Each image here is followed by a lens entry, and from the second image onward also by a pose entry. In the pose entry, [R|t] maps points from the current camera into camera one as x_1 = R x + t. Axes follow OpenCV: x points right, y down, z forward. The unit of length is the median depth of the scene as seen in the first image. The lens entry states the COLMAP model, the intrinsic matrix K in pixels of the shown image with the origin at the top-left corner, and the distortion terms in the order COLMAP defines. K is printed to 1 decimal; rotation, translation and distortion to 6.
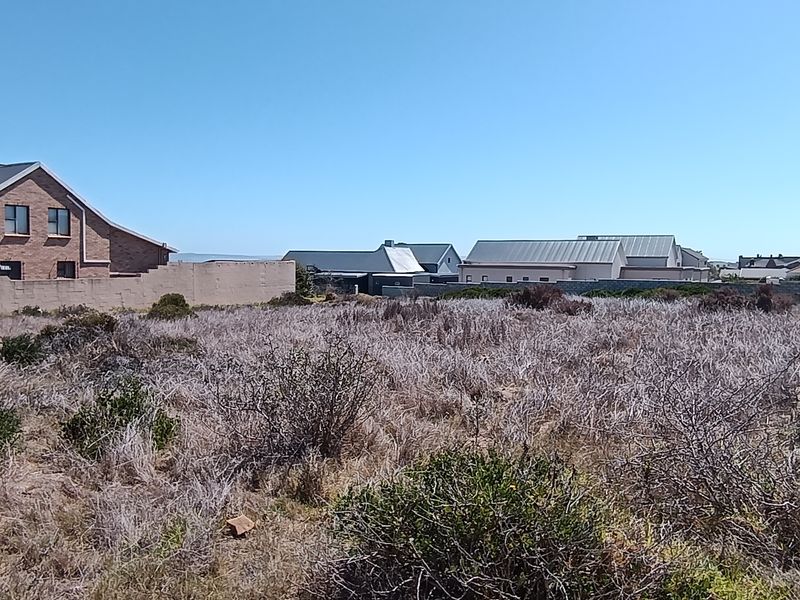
lens RADIAL K [[655.9, 0, 407.7], [0, 655.9, 293.4], [0, 0, 1]] dist [-0.003503, -0.004692]
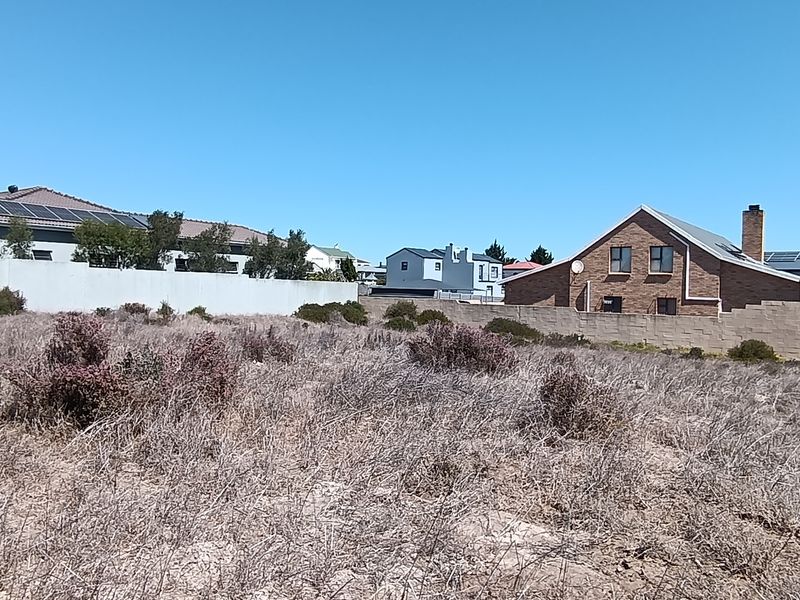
lens RADIAL K [[655.9, 0, 407.7], [0, 655.9, 293.4], [0, 0, 1]] dist [-0.003503, -0.004692]
pose [[-0.096381, -0.005991, -0.995326, 0.499183], [-0.079382, 0.996843, 0.001686, -0.025063], [0.992174, 0.079174, -0.096552, 0.673381]]
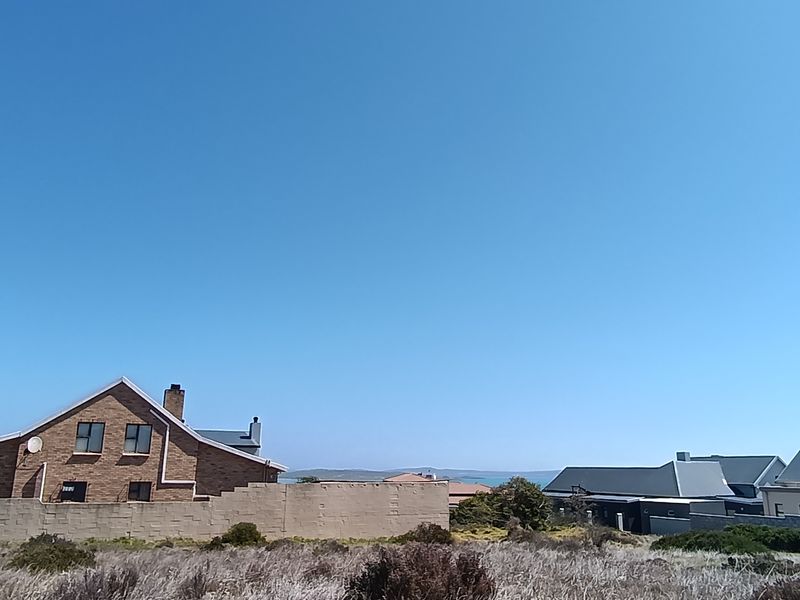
lens RADIAL K [[655.9, 0, 407.7], [0, 655.9, 293.4], [0, 0, 1]] dist [-0.003503, -0.004692]
pose [[0.835894, -0.144500, -0.529529, 0.309458], [-0.030635, 0.950940, -0.307855, -0.027798], [0.548035, 0.273556, 0.790458, 0.386280]]
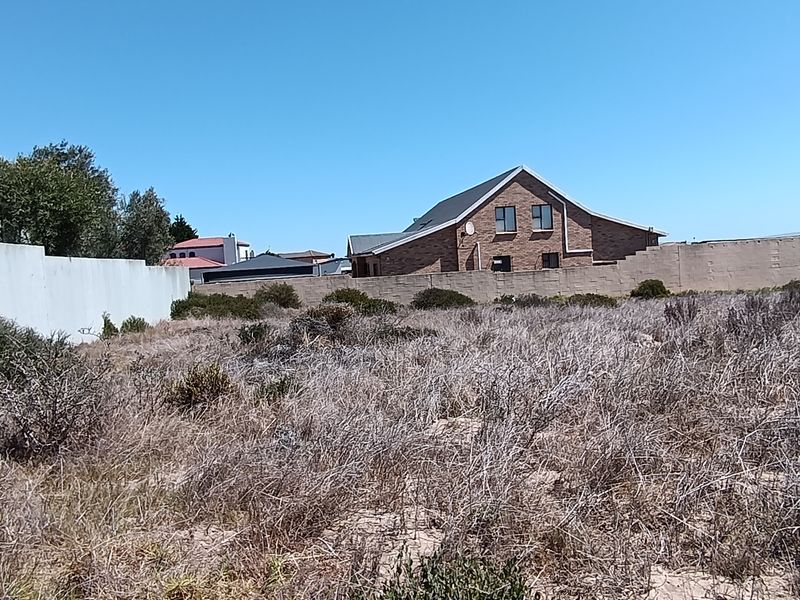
lens RADIAL K [[655.9, 0, 407.7], [0, 655.9, 293.4], [0, 0, 1]] dist [-0.003503, -0.004692]
pose [[0.634897, -0.008908, -0.772545, 0.159864], [0.028075, 0.999539, 0.011548, -0.001196], [0.772086, -0.029021, 0.634855, 0.122539]]
